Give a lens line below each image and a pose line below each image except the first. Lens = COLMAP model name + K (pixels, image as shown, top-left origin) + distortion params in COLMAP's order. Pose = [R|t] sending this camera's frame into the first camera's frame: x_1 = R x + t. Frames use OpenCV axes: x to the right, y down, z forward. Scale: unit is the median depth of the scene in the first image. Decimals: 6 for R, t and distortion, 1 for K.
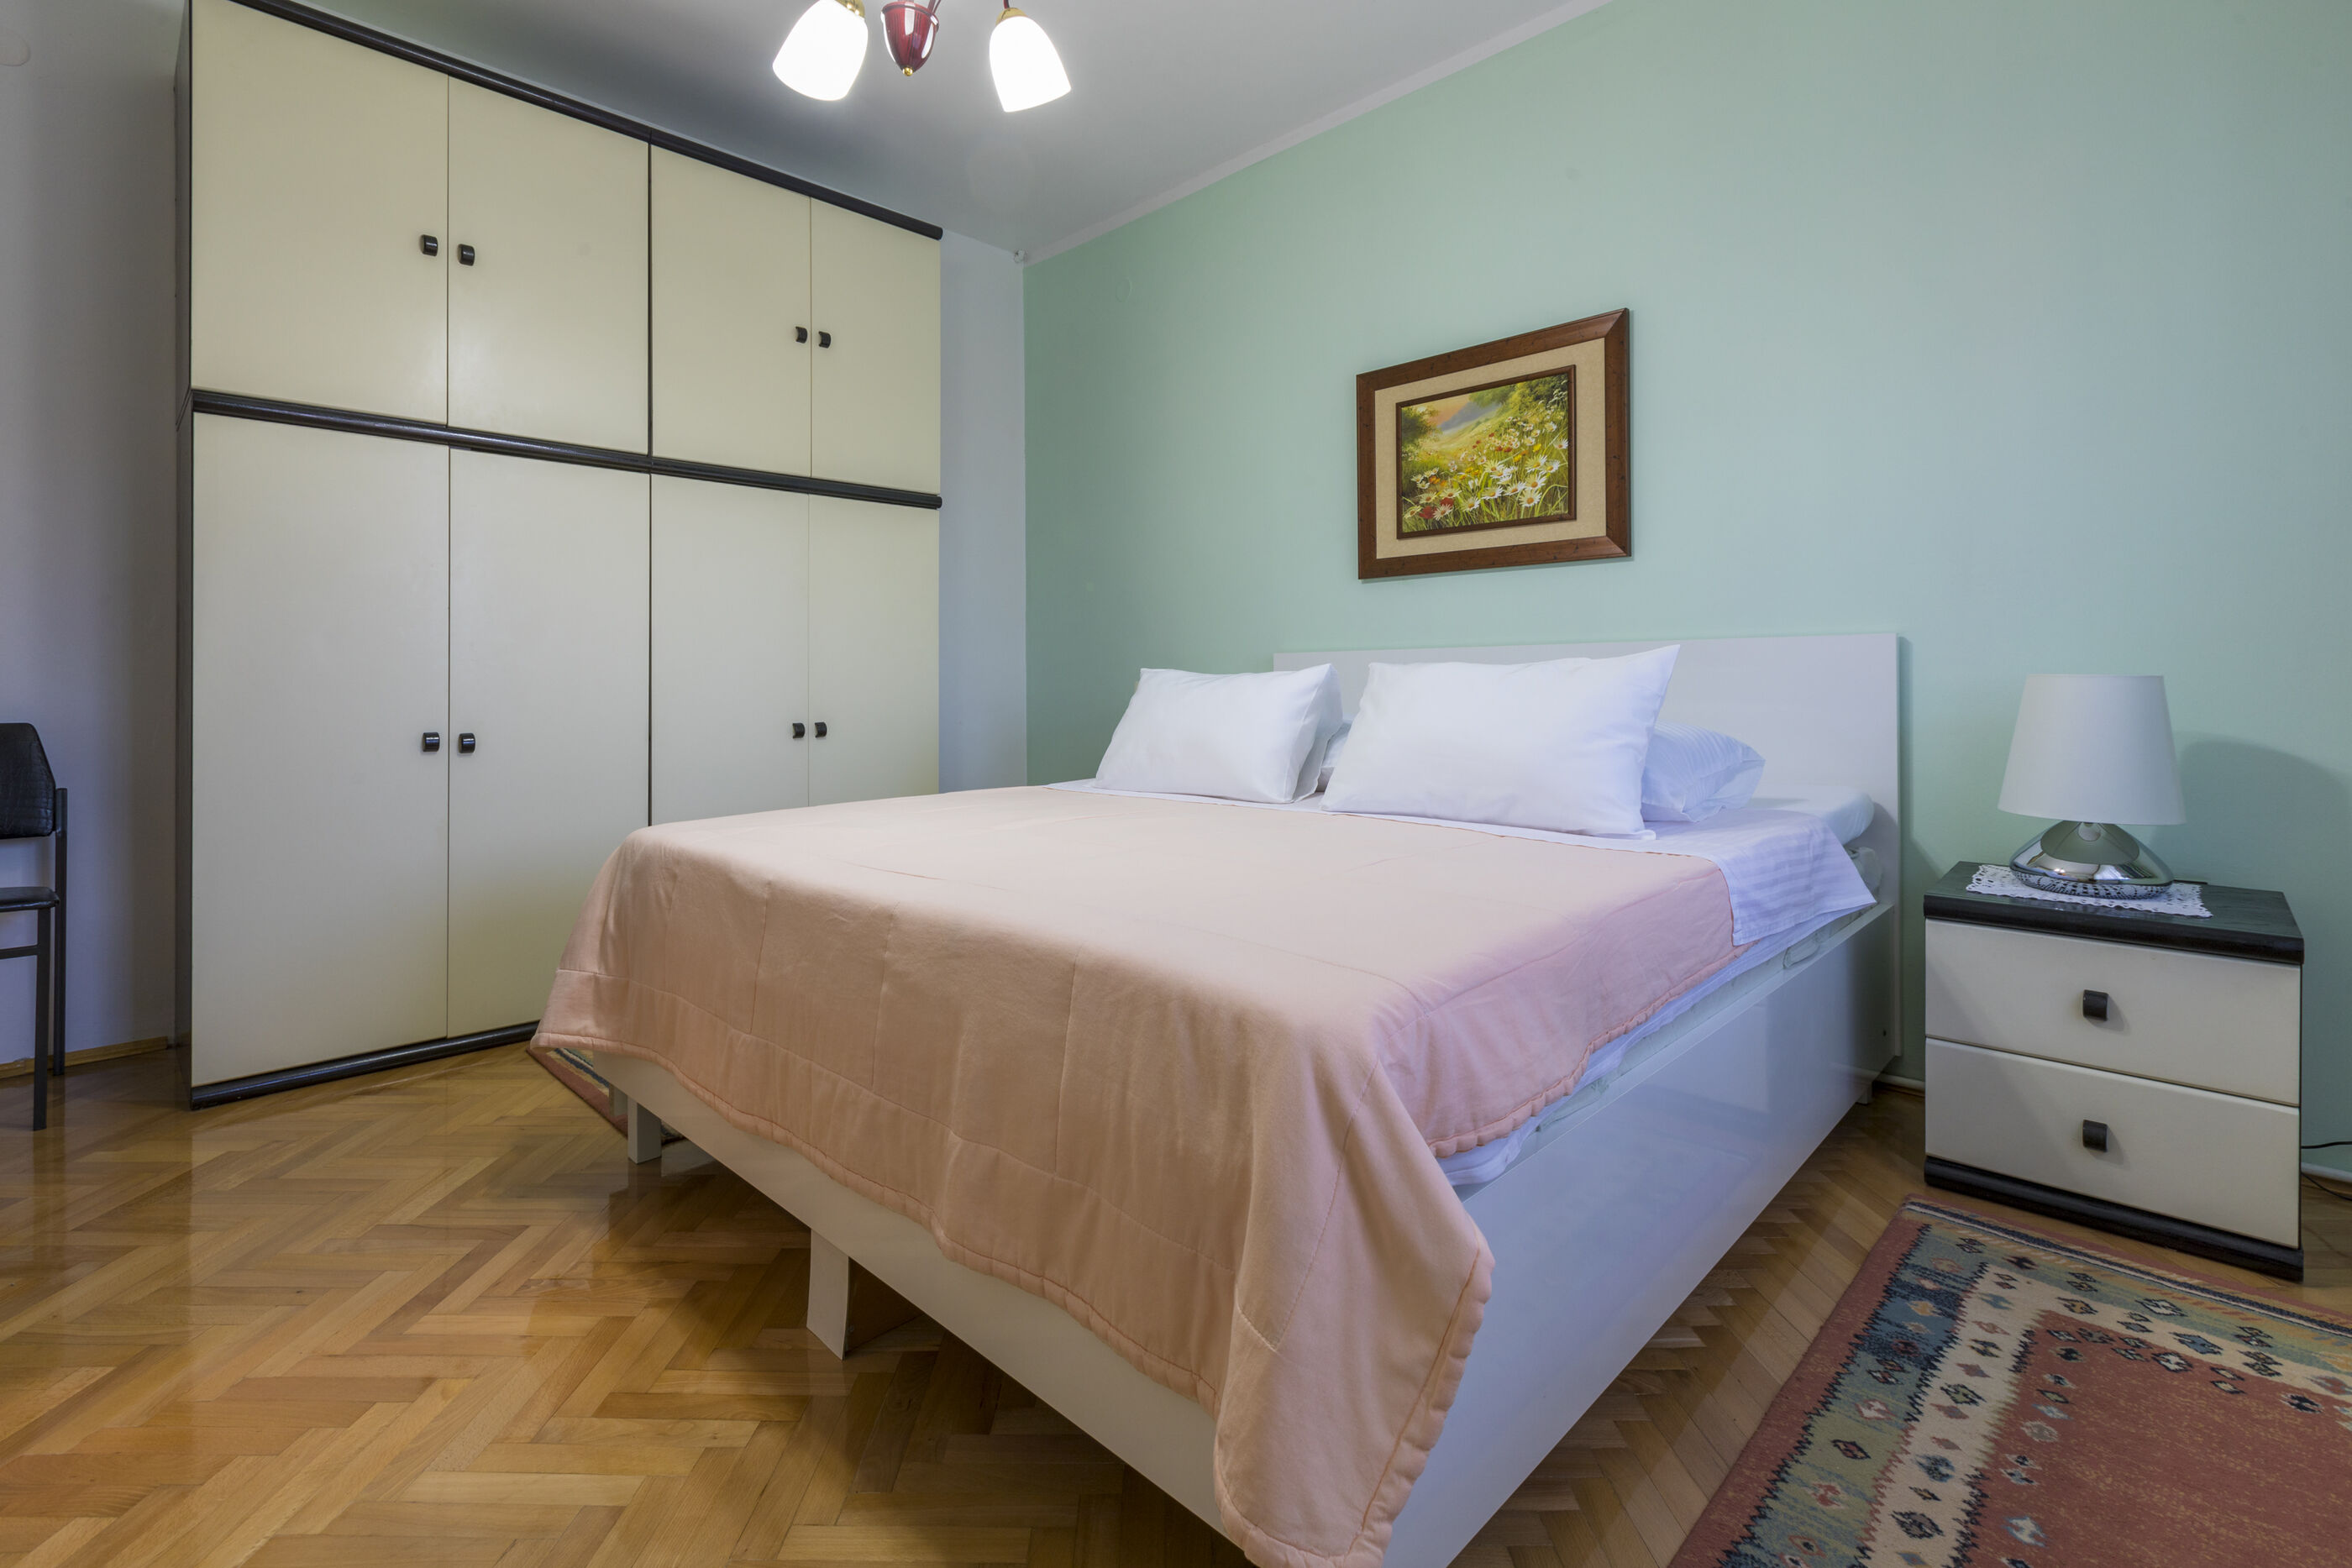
lens RADIAL K [[1068.3, 0, 1168.4], [0, 1068.3, 702.7], [0, 0, 1]] dist [0.020198, 0.000269]
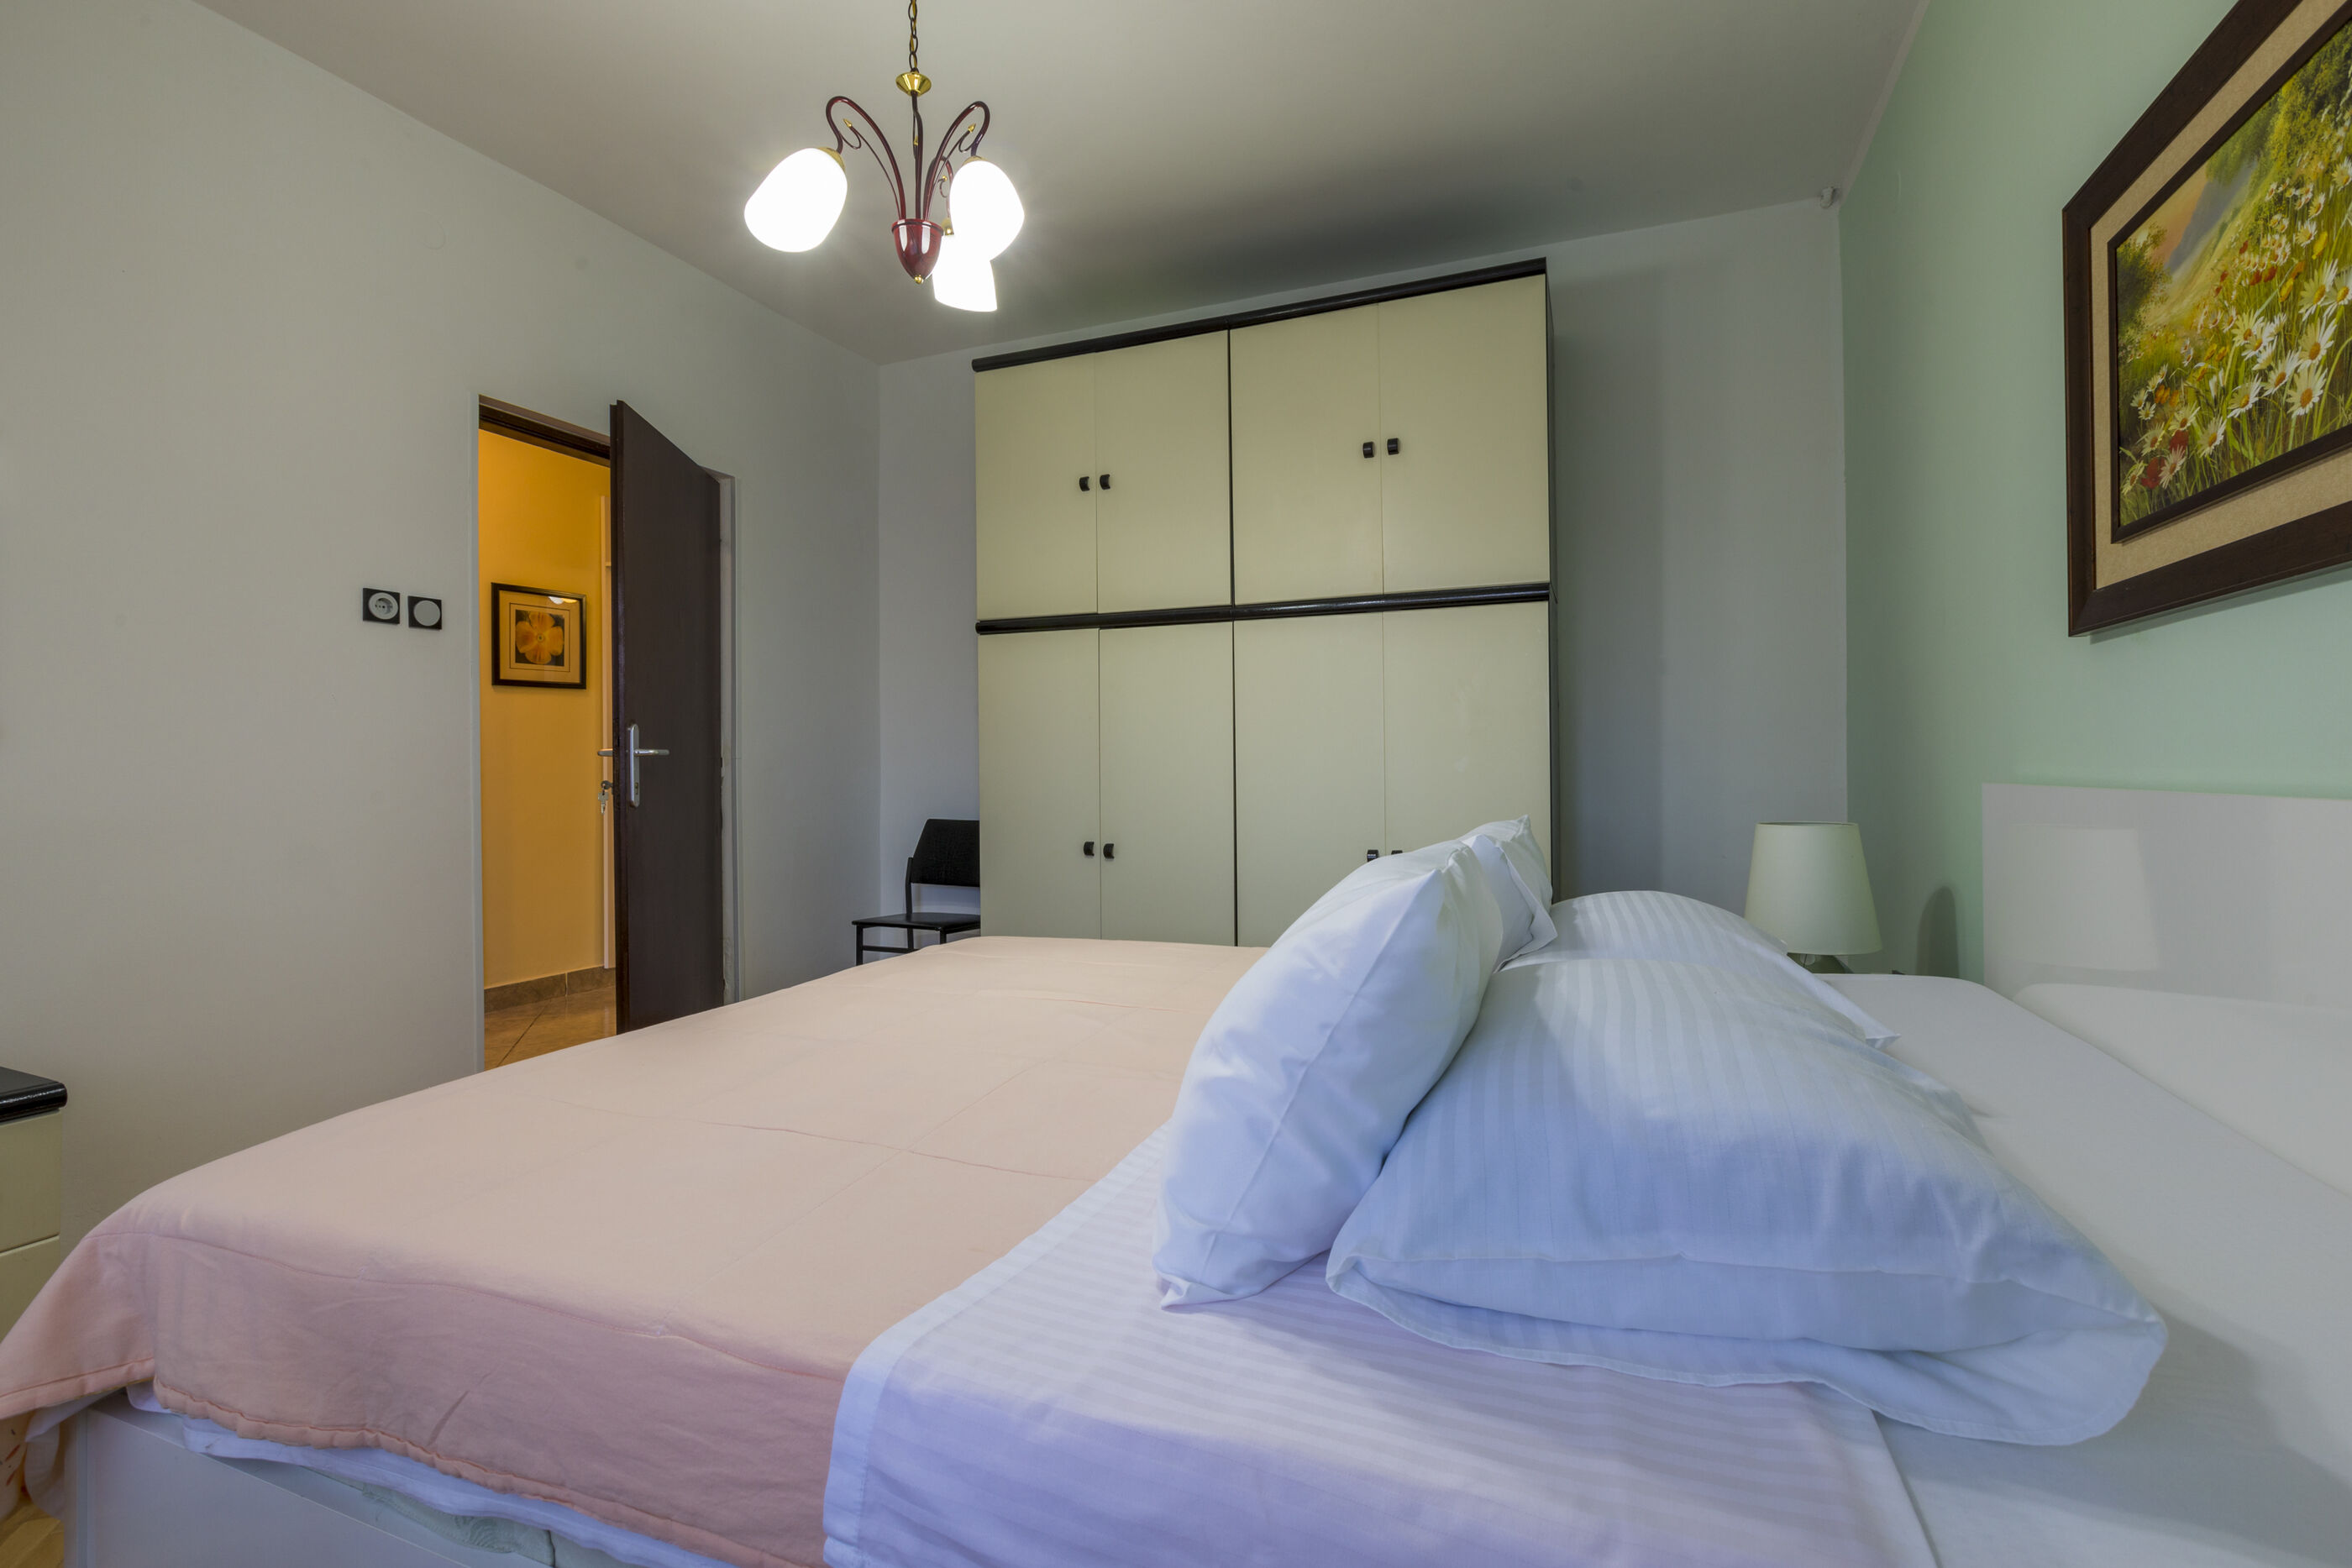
lens RADIAL K [[1081.8, 0, 1176.0], [0, 1081.8, 784.0], [0, 0, 1]] dist [0.011640, 0.000568]
pose [[0.380912, 0.019077, -0.924415, 0.524045], [-0.016794, 0.999765, 0.013712, -0.055040], [0.924459, 0.010301, 0.381142, 0.493303]]
